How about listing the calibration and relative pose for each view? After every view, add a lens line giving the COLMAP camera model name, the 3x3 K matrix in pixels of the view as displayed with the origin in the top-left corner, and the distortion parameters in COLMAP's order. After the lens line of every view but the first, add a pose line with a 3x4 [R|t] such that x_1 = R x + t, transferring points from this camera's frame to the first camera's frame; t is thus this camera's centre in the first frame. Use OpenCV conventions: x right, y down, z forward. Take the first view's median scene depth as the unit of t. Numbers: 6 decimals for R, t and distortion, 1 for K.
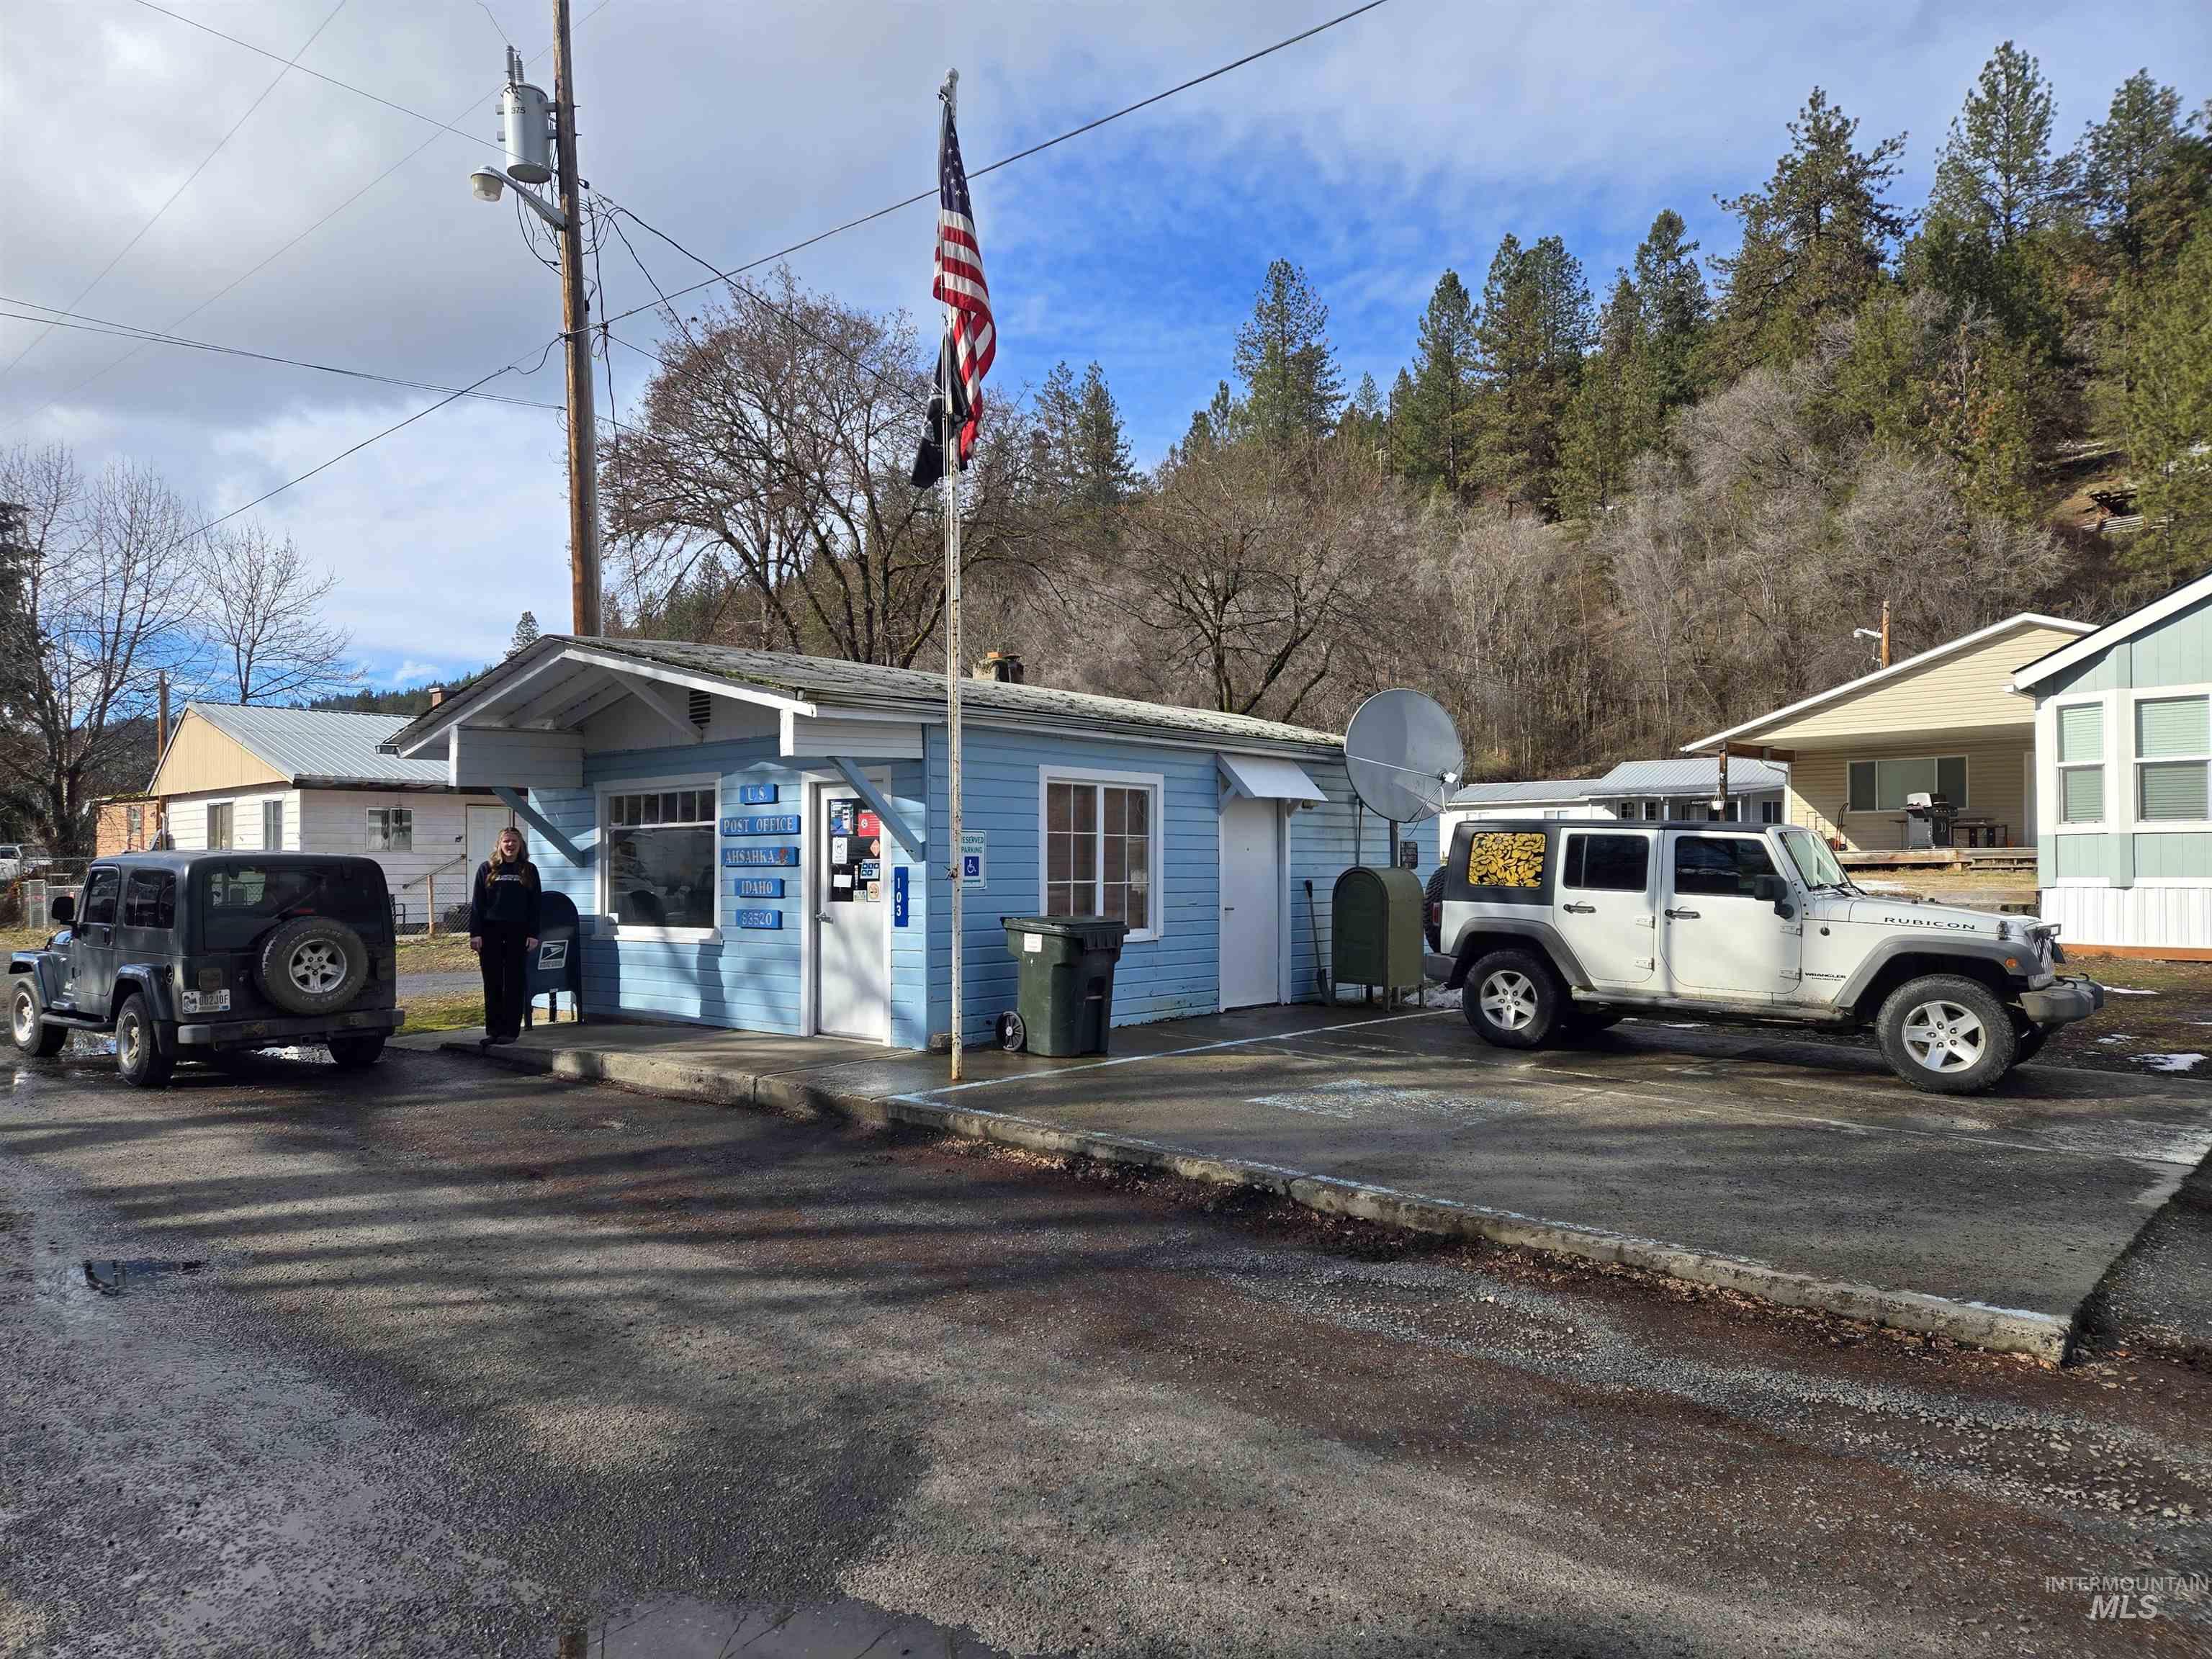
lens RADIAL K [[1458.5, 0, 1104.6], [0, 1458.5, 840.2], [0, 0, 1]] dist [0.080768, -0.058720]
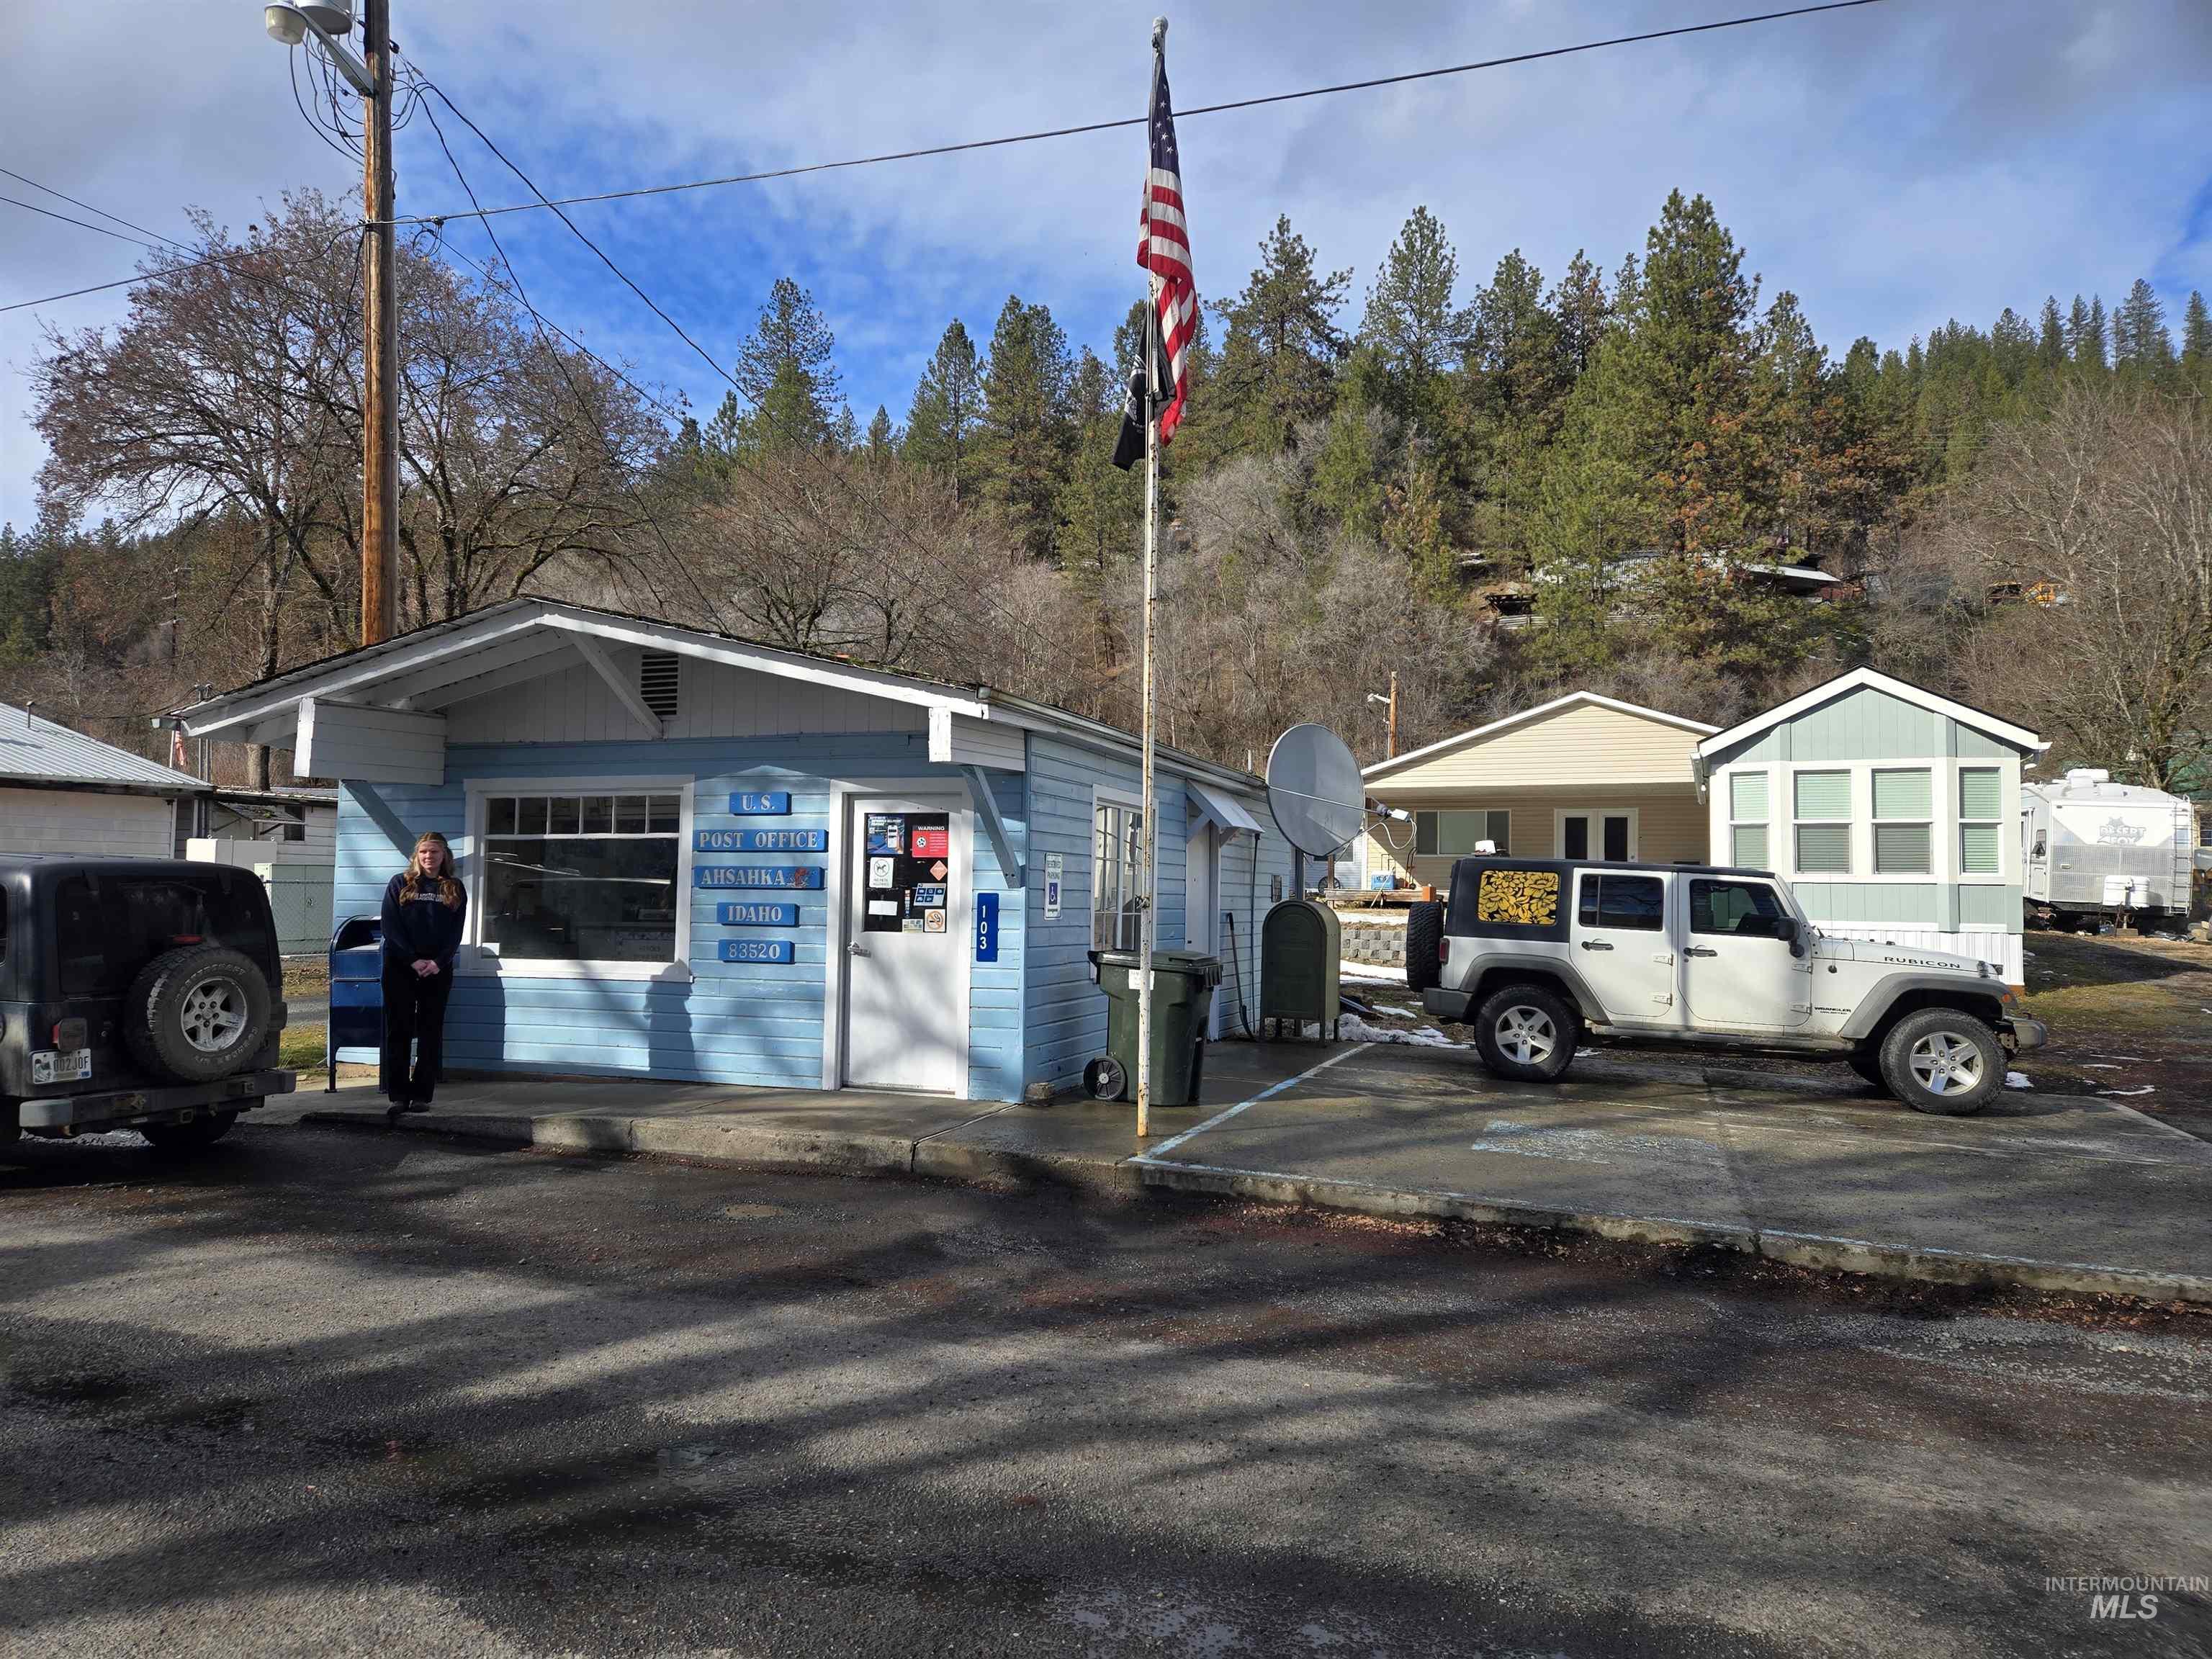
lens RADIAL K [[1458.5, 0, 1094.0], [0, 1458.5, 825.9], [0, 0, 1]] dist [0.080768, -0.058720]
pose [[0.933820, 0.035368, 0.355989, -0.363208], [-0.024879, 0.999112, -0.034002, 0.005577], [-0.356876, 0.022895, 0.933871, 0.144792]]
